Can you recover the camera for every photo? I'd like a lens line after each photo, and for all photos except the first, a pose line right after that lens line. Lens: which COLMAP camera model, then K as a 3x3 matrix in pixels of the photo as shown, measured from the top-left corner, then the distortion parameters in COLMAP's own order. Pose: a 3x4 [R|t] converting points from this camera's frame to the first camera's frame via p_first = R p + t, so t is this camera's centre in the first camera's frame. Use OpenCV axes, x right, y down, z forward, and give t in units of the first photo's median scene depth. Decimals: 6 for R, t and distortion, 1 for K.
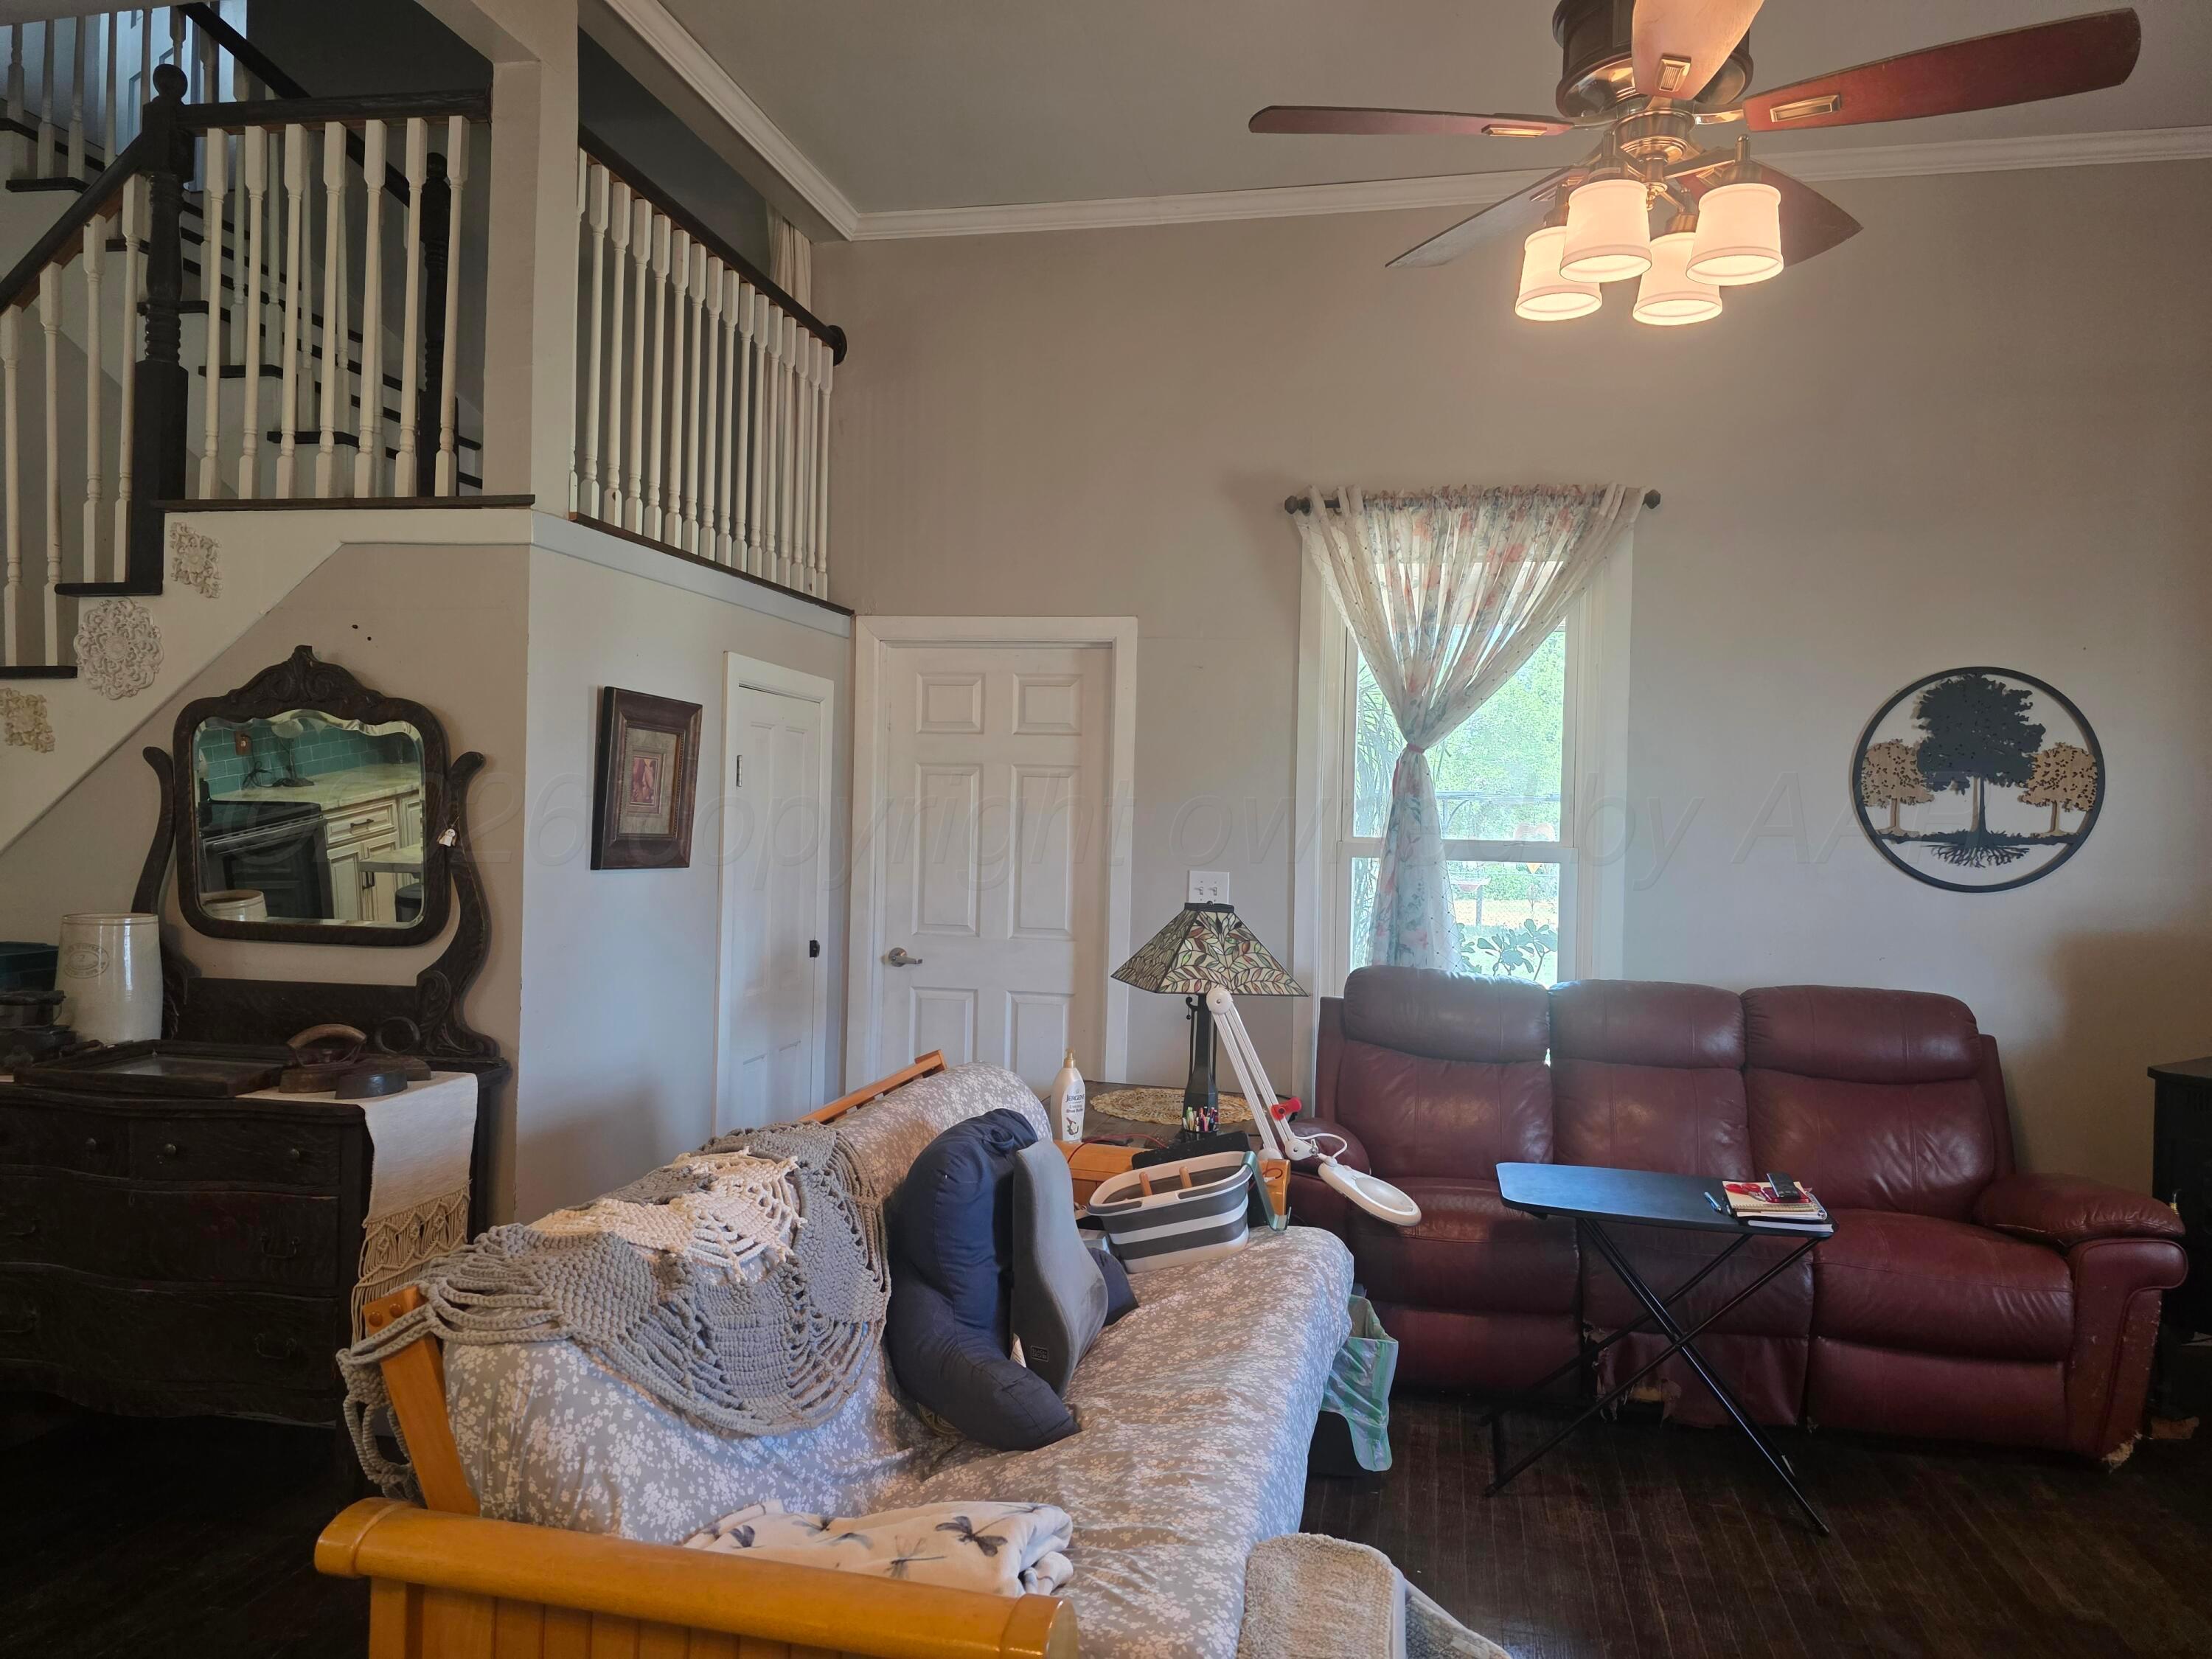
lens RADIAL K [[1535.2, 0, 1100.9], [0, 1535.2, 811.8], [0, 0, 1]] dist [0.065752, -0.059201]
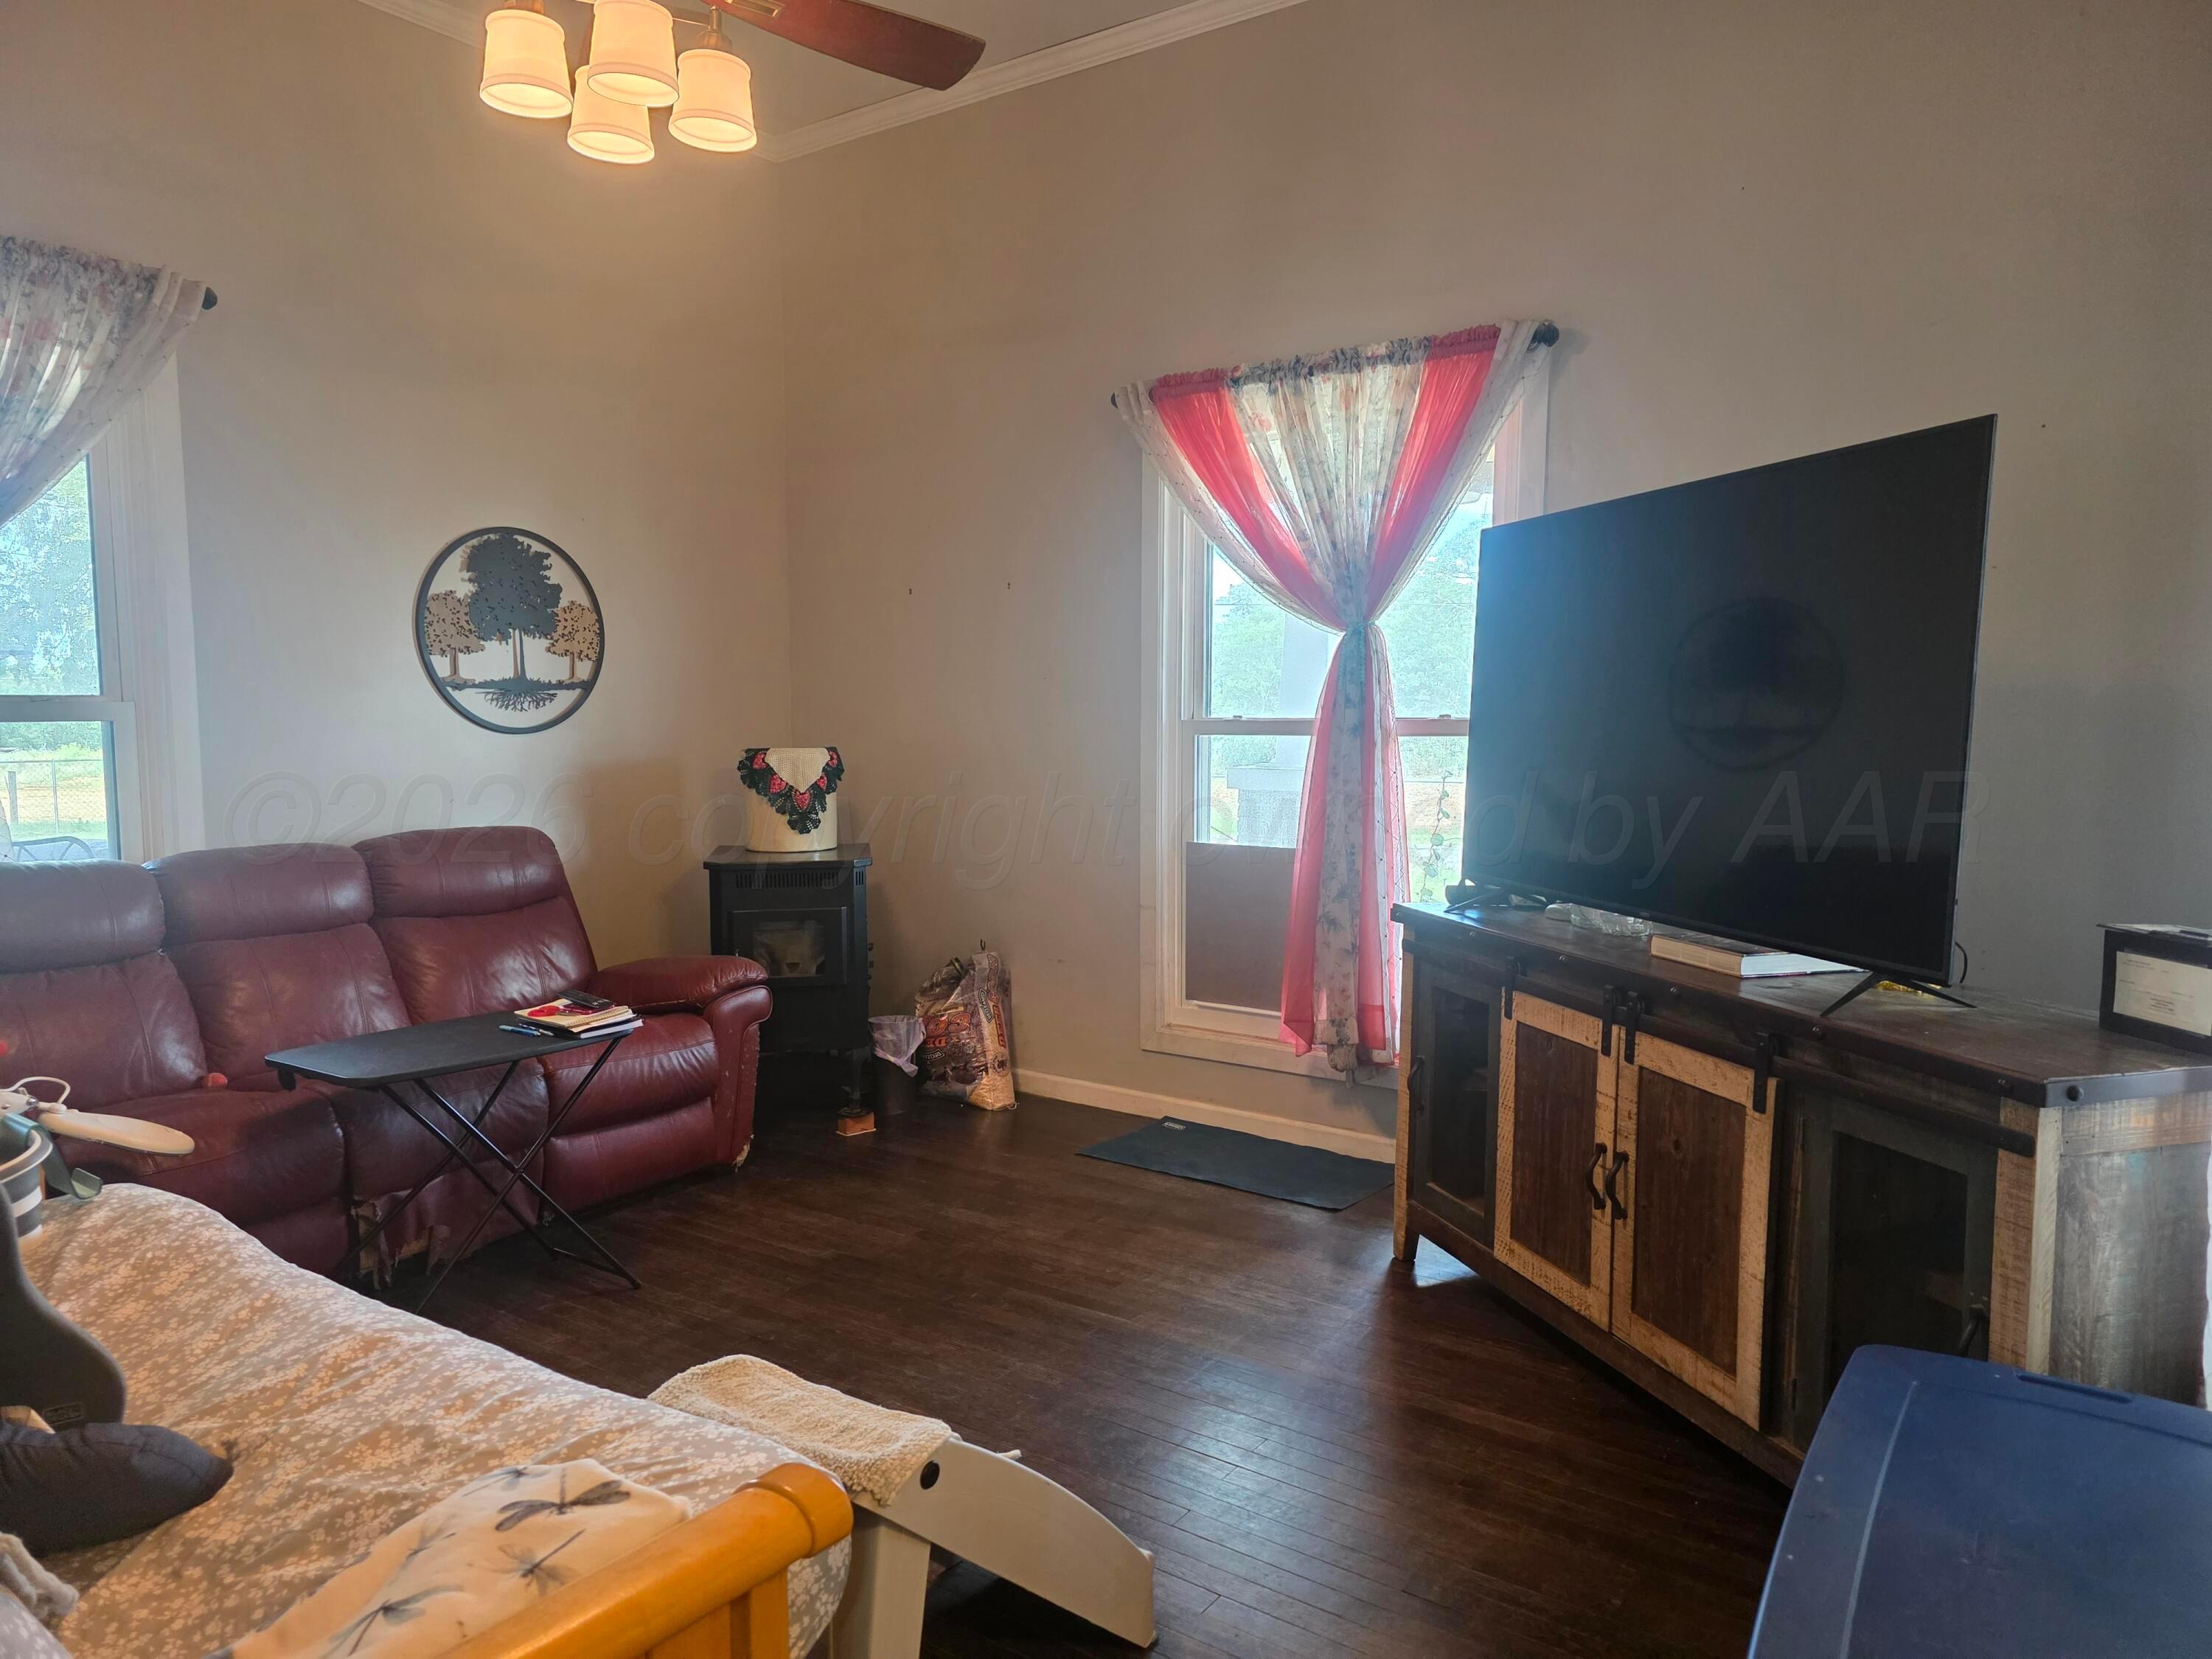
lens RADIAL K [[1535.2, 0, 1111.0], [0, 1535.2, 852.9], [0, 0, 1]] dist [0.065752, -0.059201]
pose [[0.369759, -0.109812, 0.922616, -0.316782], [0.012288, 0.993482, 0.113322, 0.016212], [-0.929046, -0.030565, 0.368698, 0.200707]]
